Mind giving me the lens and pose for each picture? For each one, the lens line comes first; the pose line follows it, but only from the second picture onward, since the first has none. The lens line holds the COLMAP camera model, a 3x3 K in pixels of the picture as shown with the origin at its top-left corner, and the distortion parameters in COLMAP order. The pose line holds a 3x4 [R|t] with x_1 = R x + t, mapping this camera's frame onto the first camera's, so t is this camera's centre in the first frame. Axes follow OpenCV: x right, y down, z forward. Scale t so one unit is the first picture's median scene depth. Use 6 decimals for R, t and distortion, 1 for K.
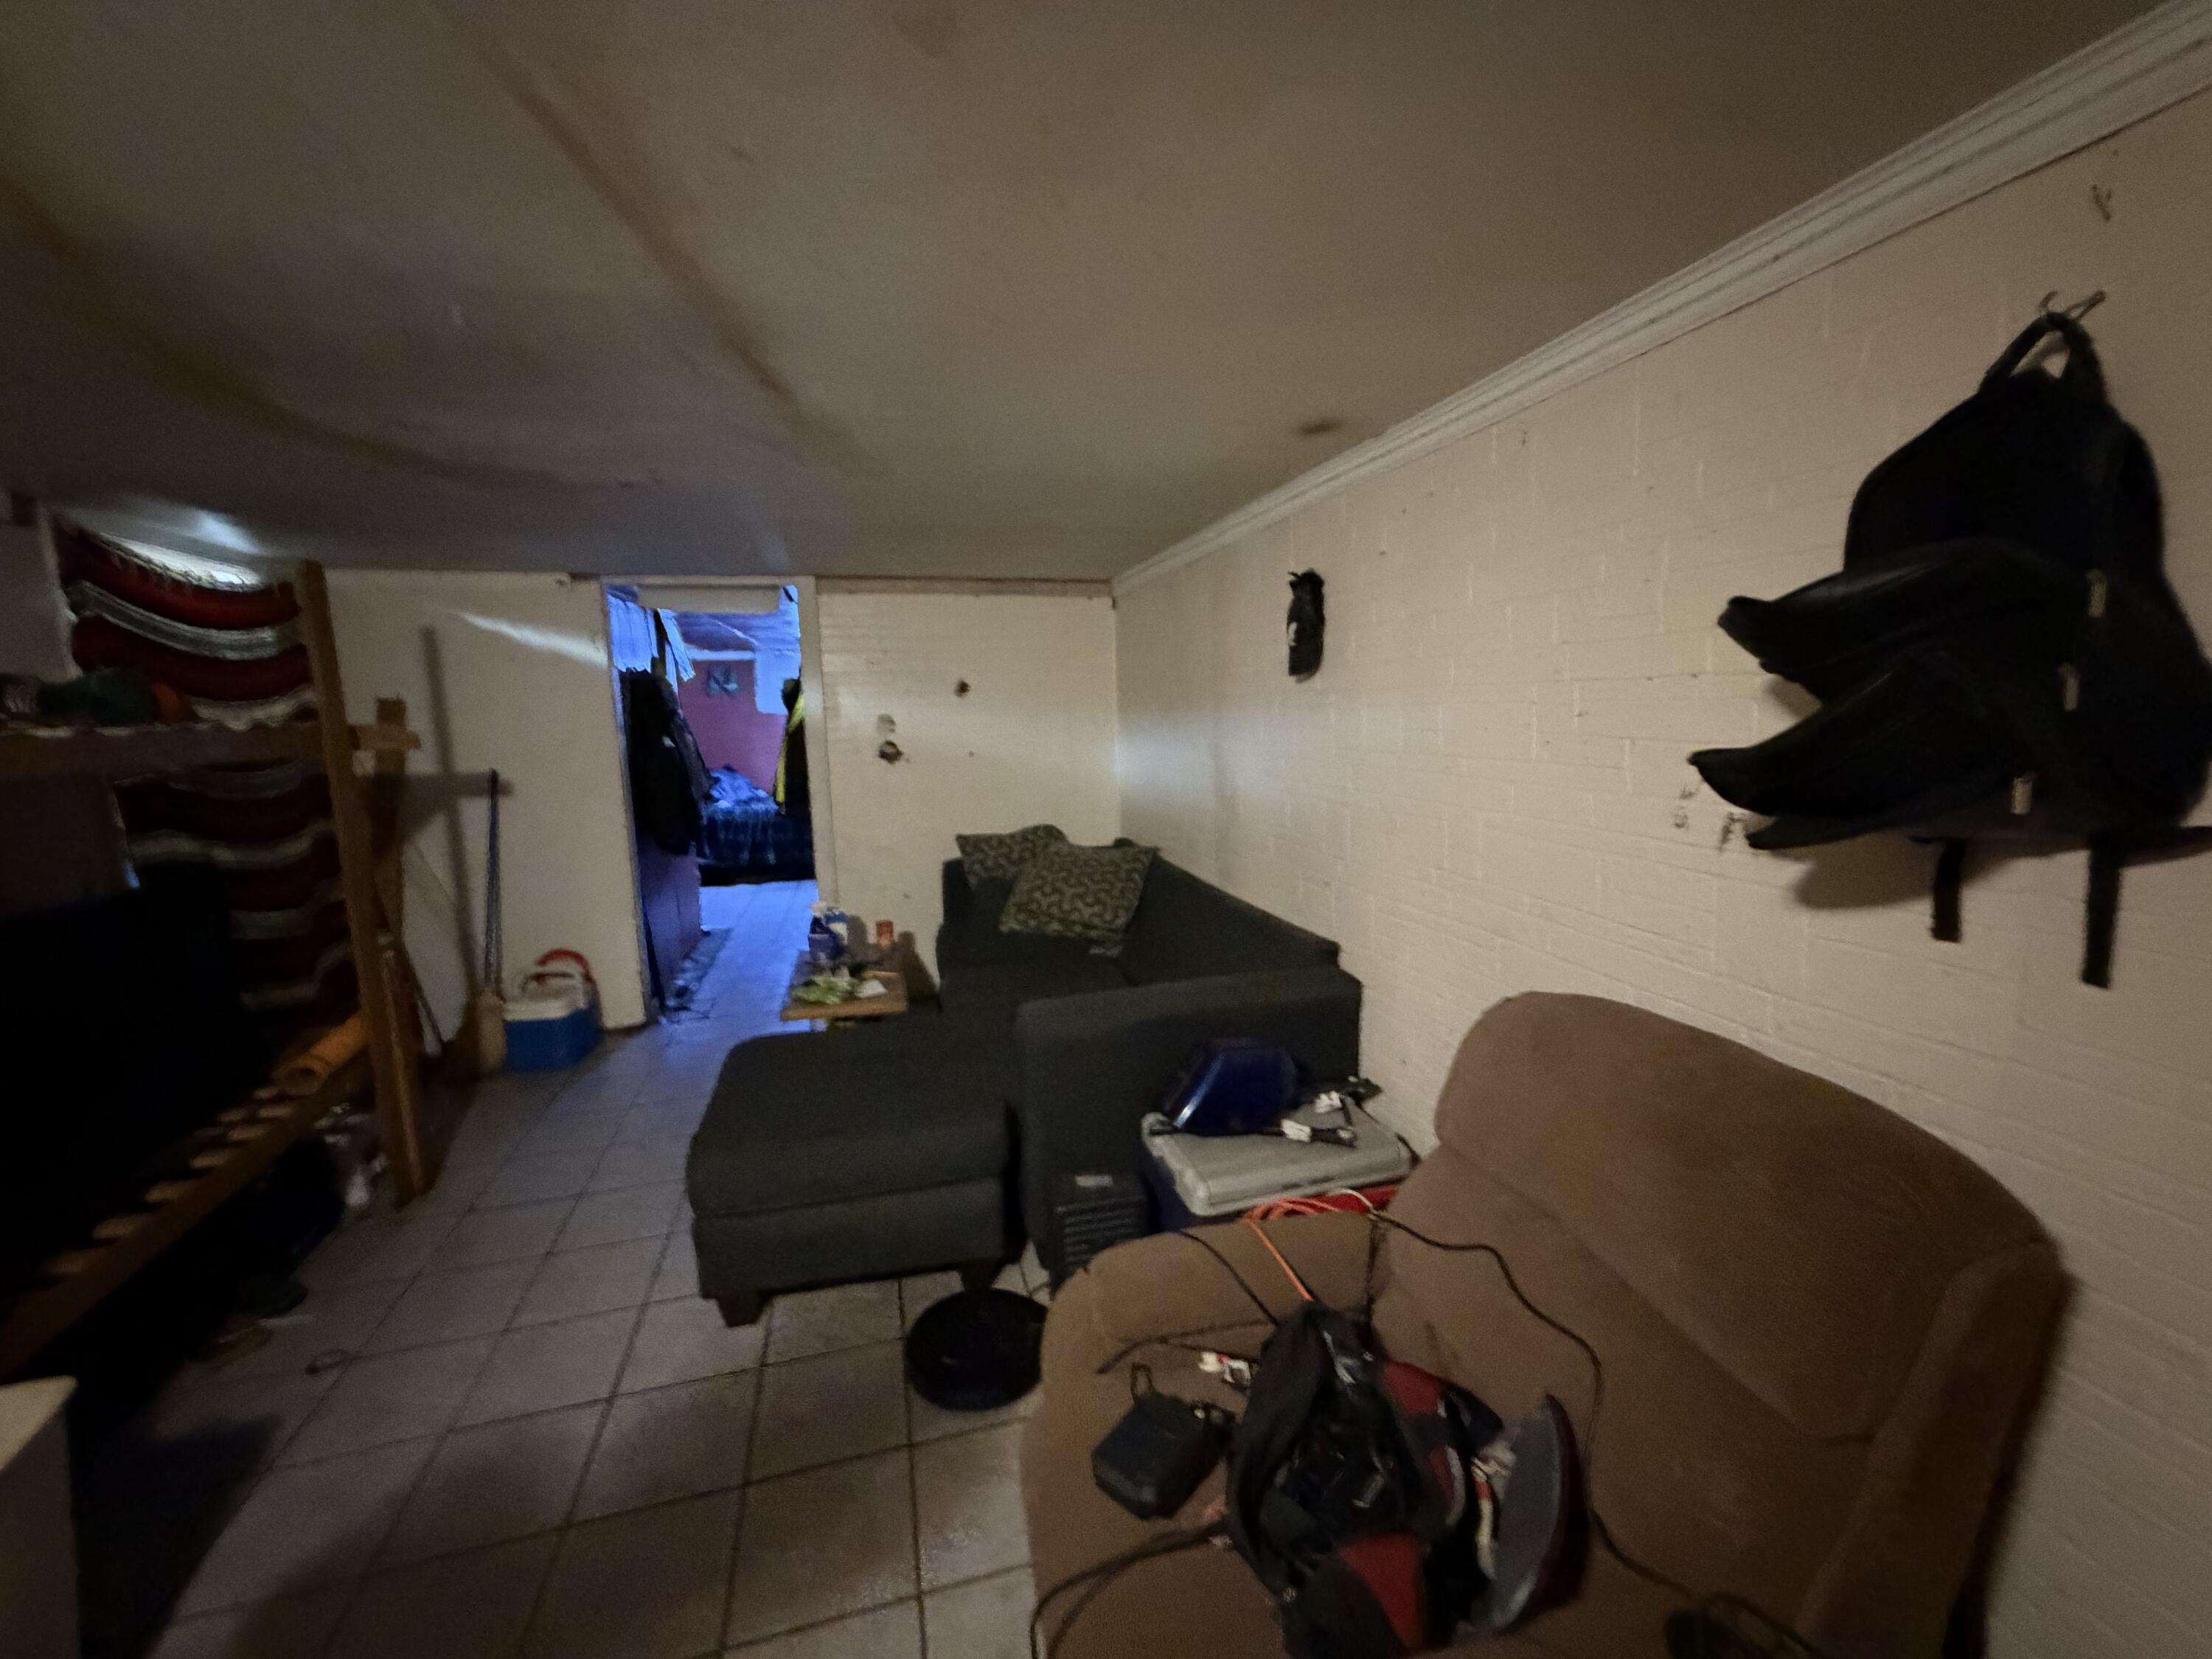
lens RADIAL K [[878.8, 0, 1099.4], [0, 878.8, 829.2], [0, 0, 1]] dist [-0.001037, -0.000456]
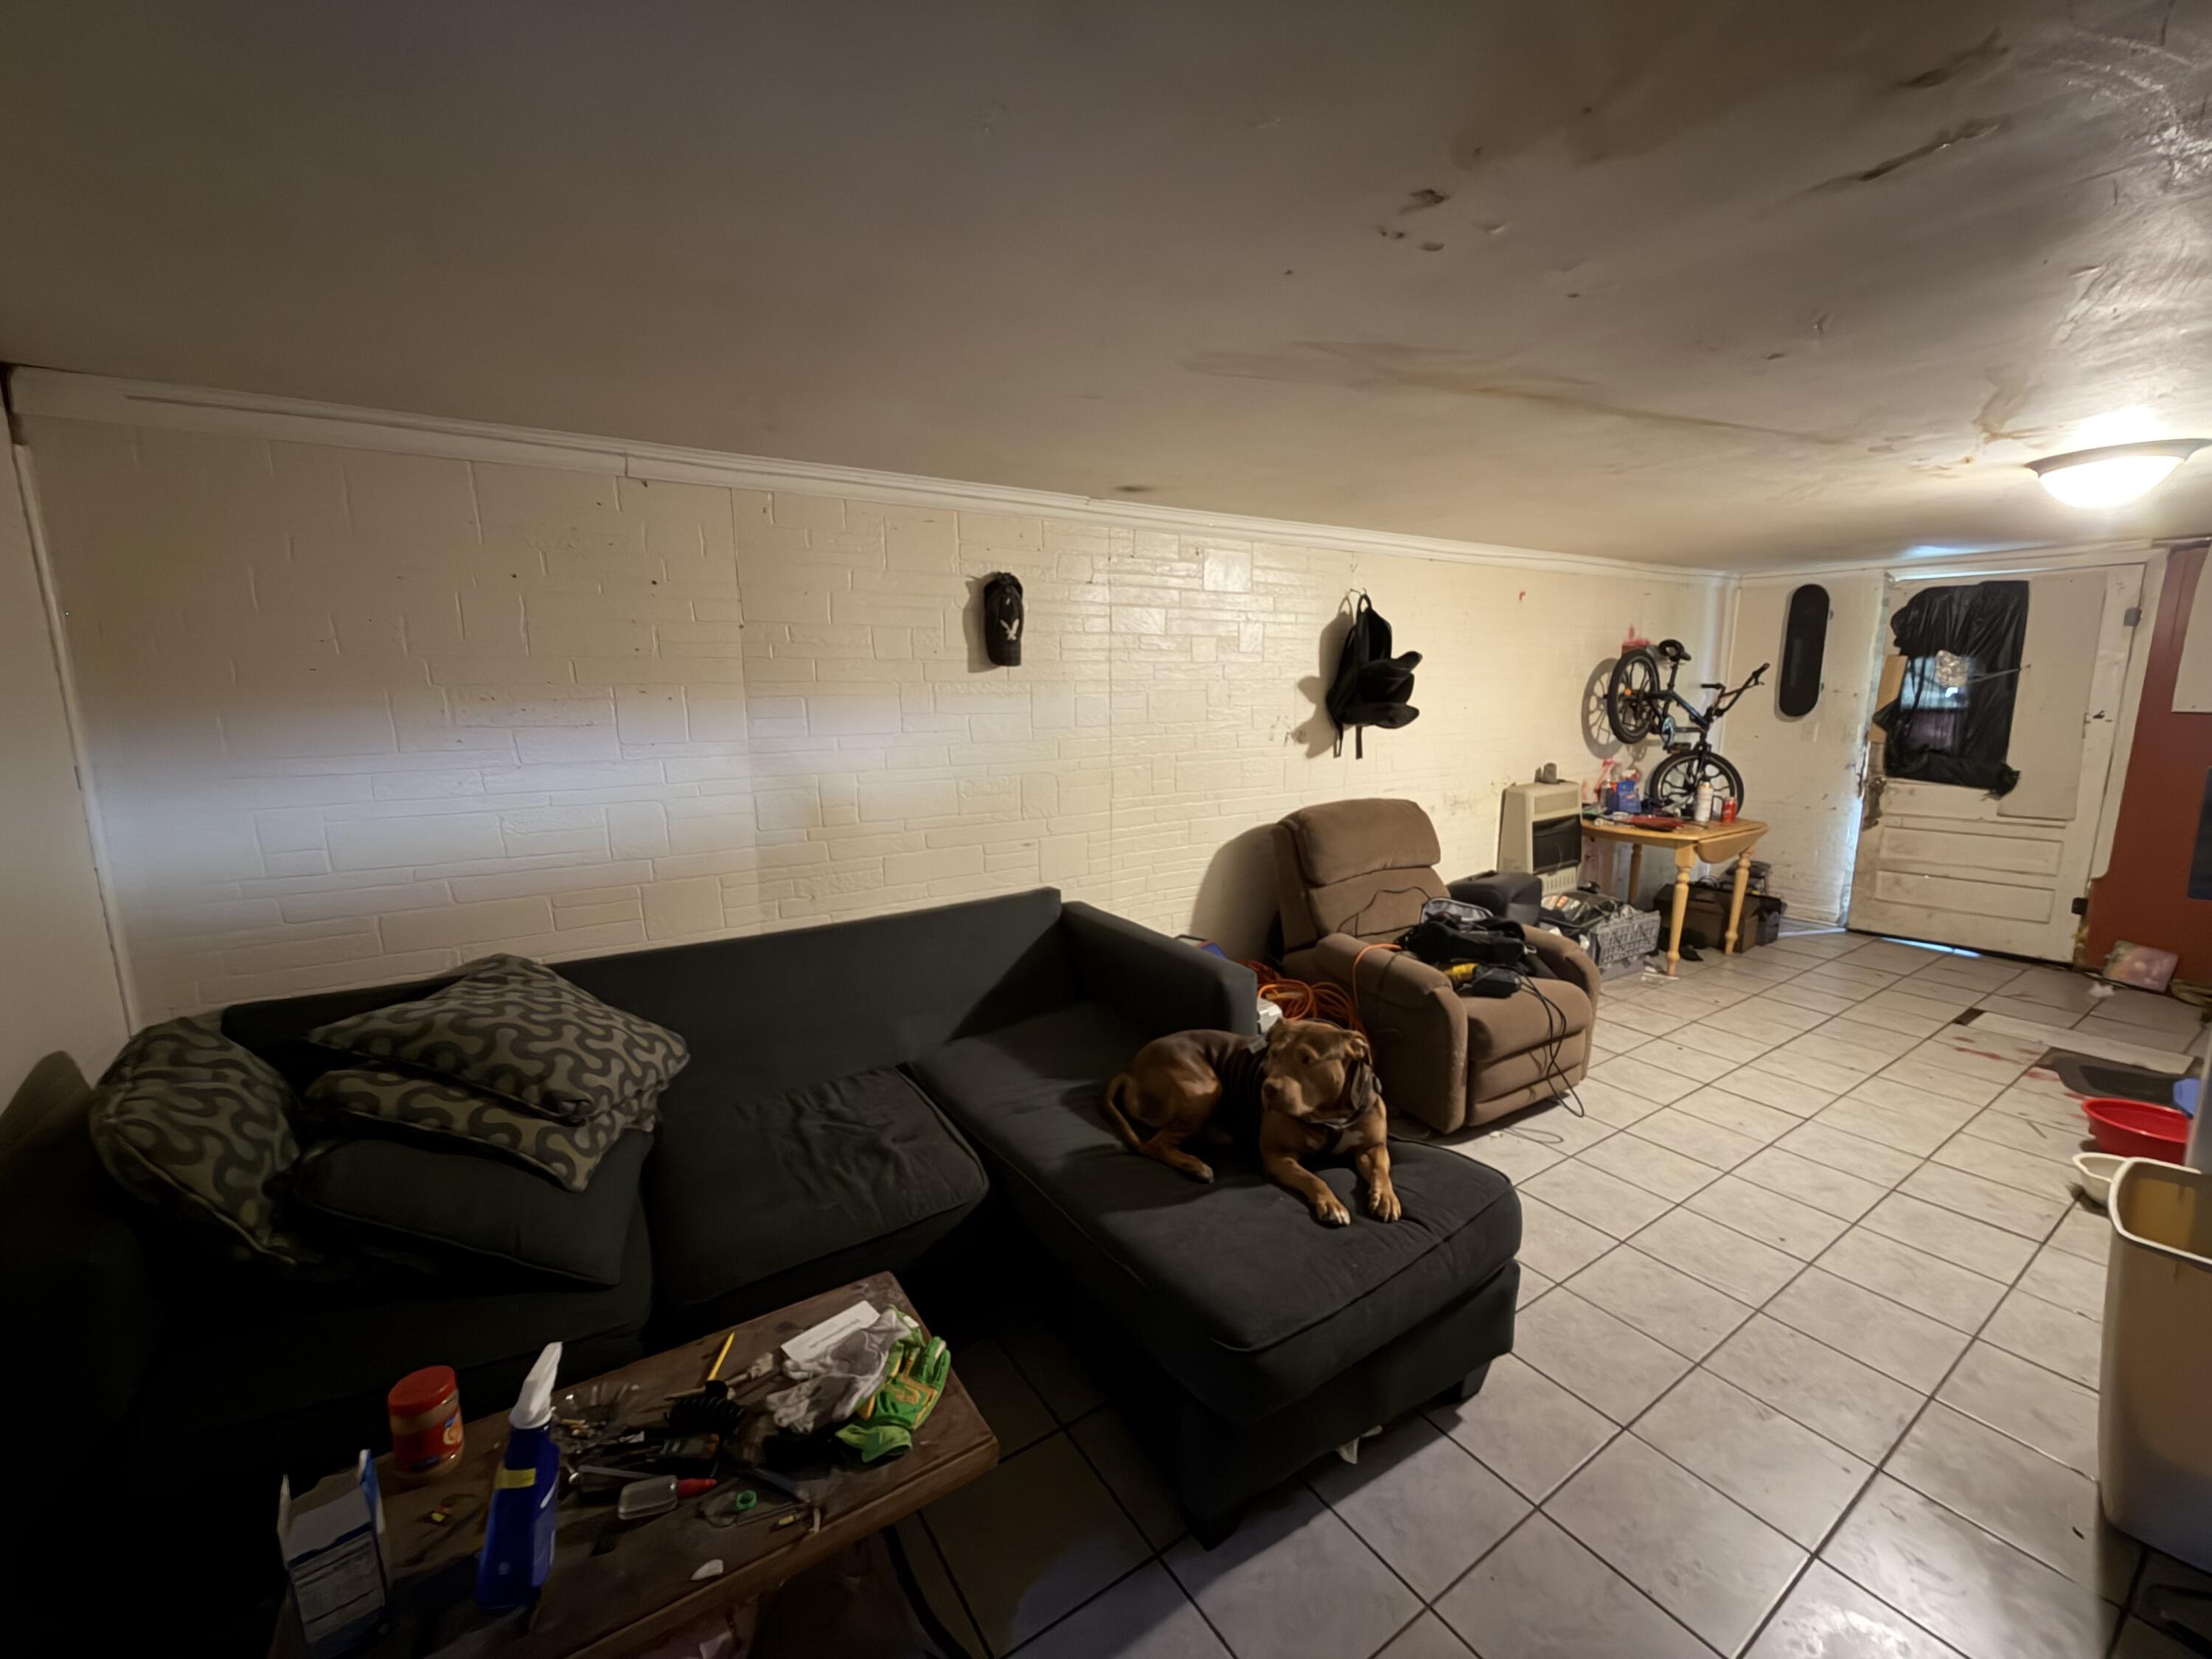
lens RADIAL K [[878.8, 0, 1099.4], [0, 878.8, 829.2], [0, 0, 1]] dist [-0.001037, -0.000456]
pose [[-0.299227, -0.127195, 0.945666, -0.931444], [0.147607, 0.972975, 0.177574, -0.159252], [-0.942696, 0.192722, -0.272365, 1.288732]]
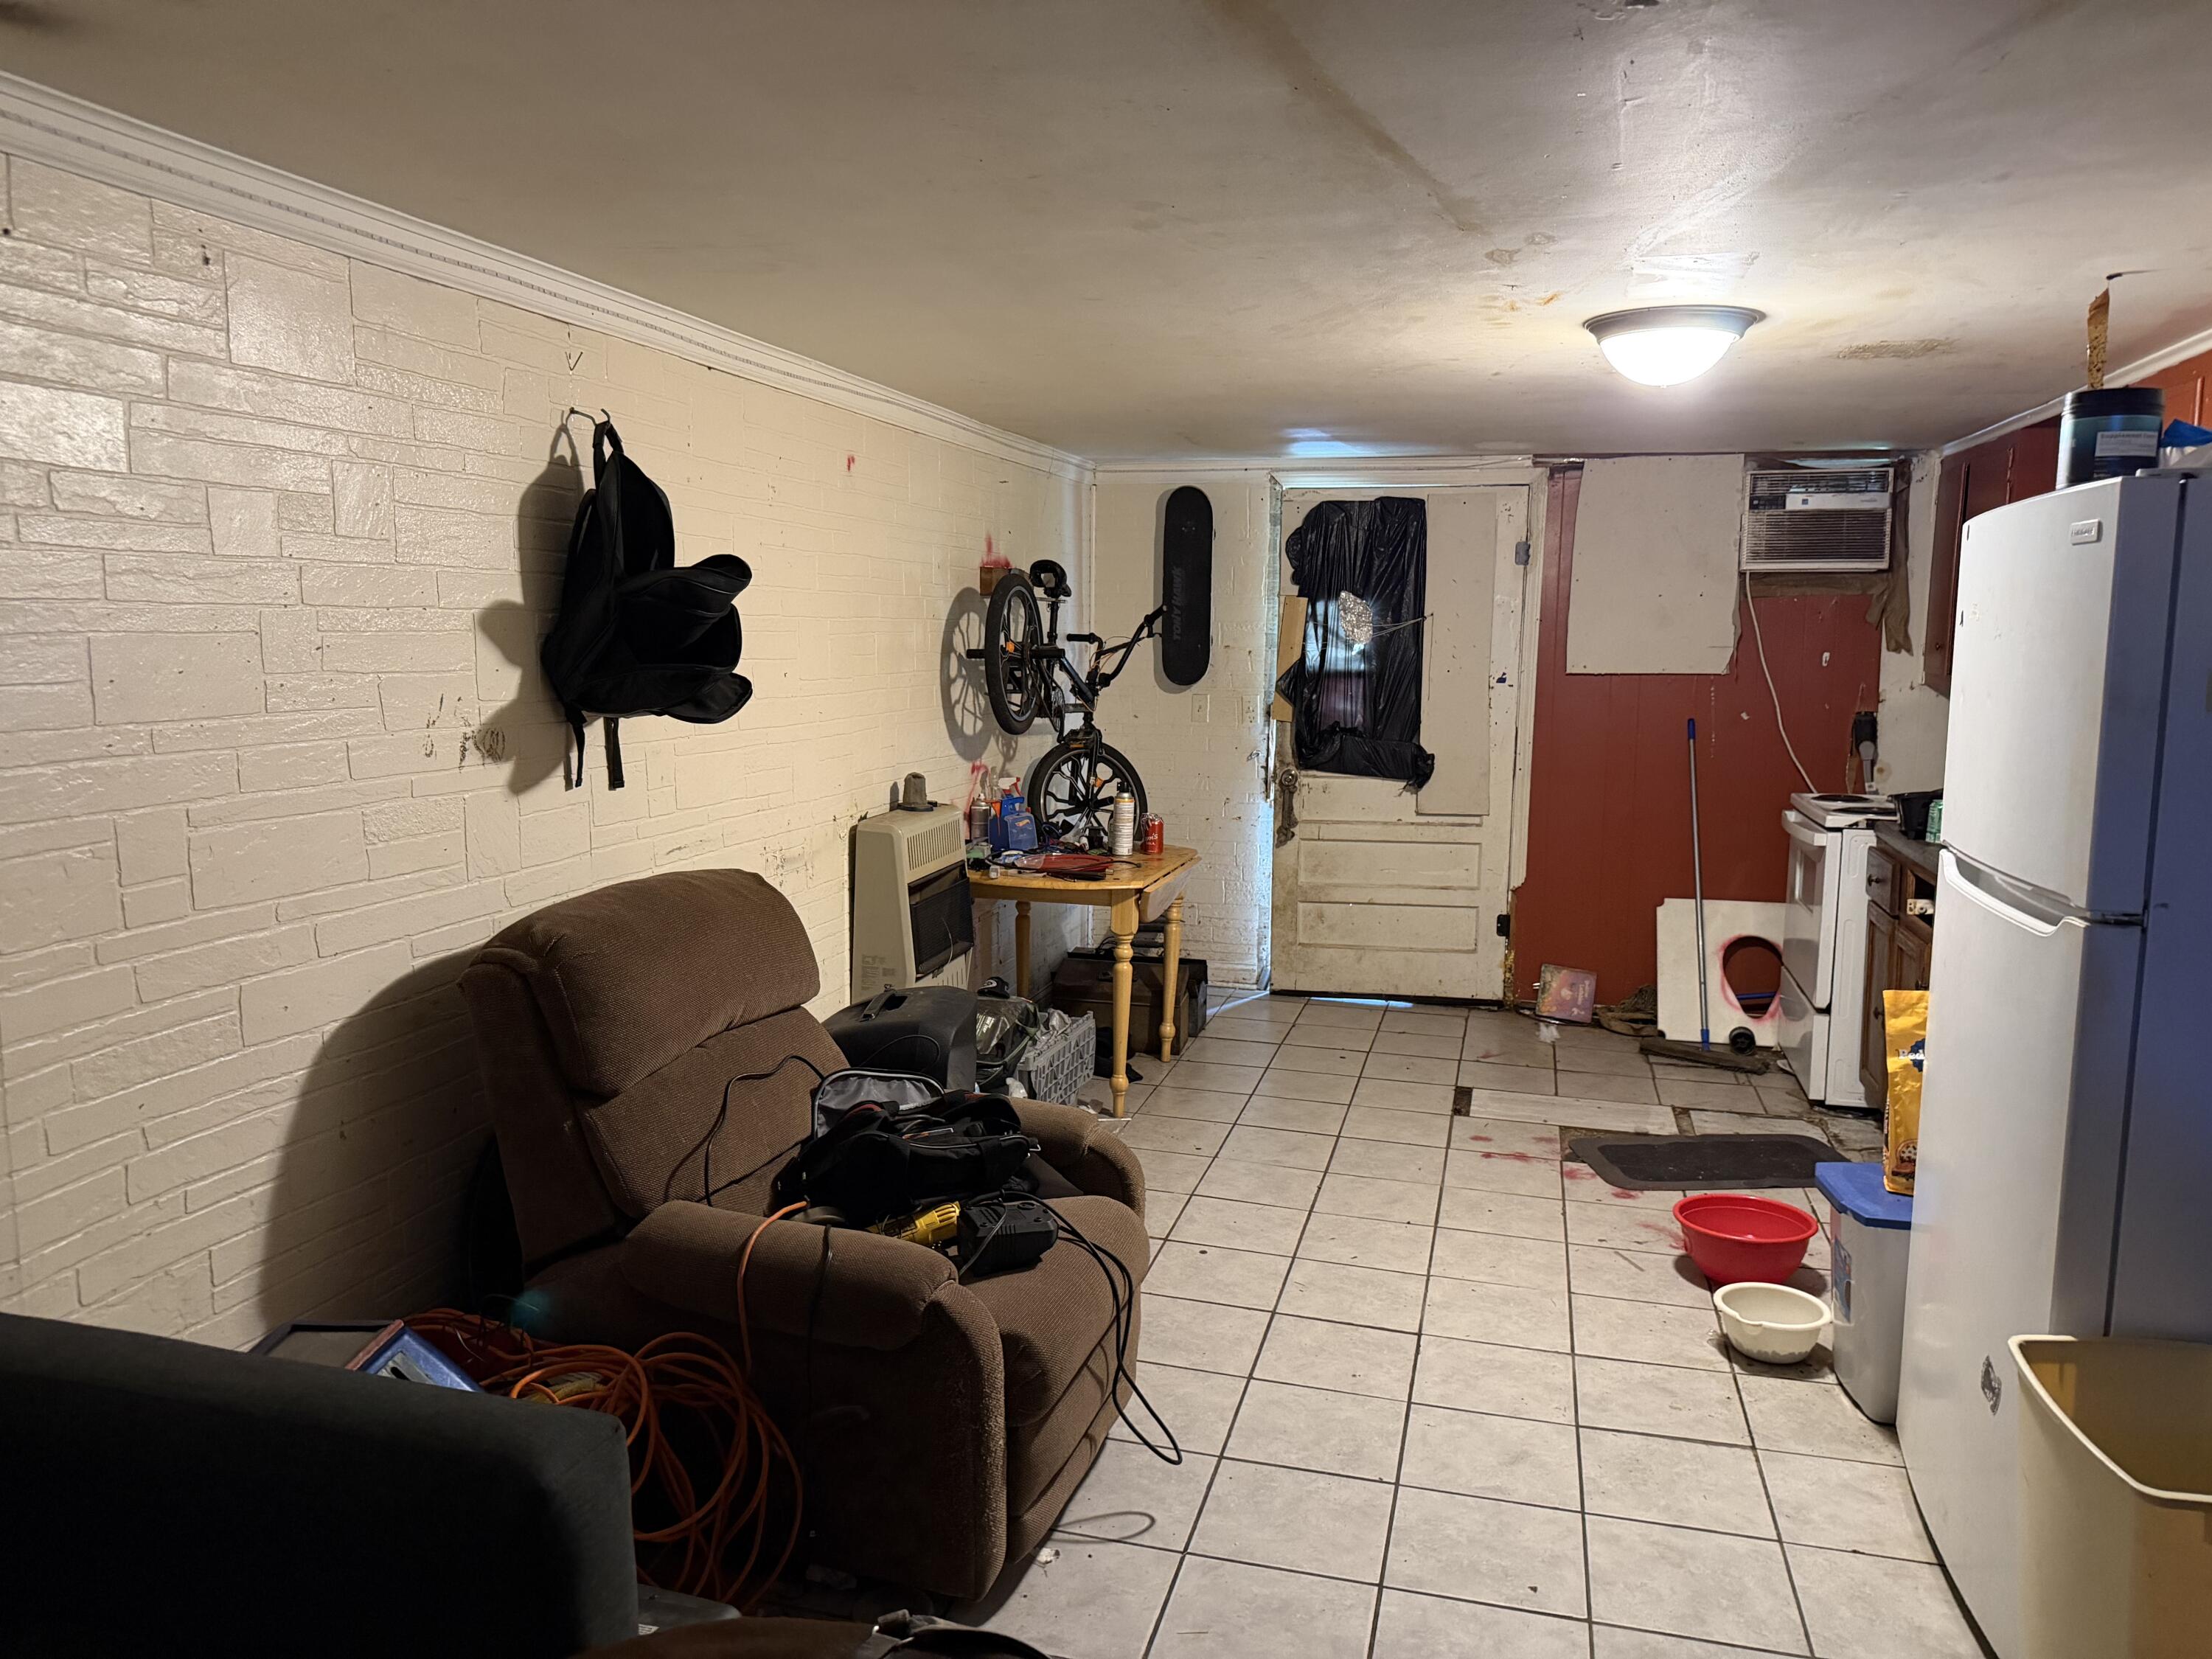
lens RADIAL K [[1538.9, 0, 1097.6], [0, 1538.9, 835.2], [0, 0, 1]] dist [0.129797, -0.171850]
pose [[-0.856430, -0.050319, 0.513806, -0.553905], [0.084860, 0.967981, 0.236246, -0.162883], [-0.509242, 0.245930, -0.824737, 1.252362]]
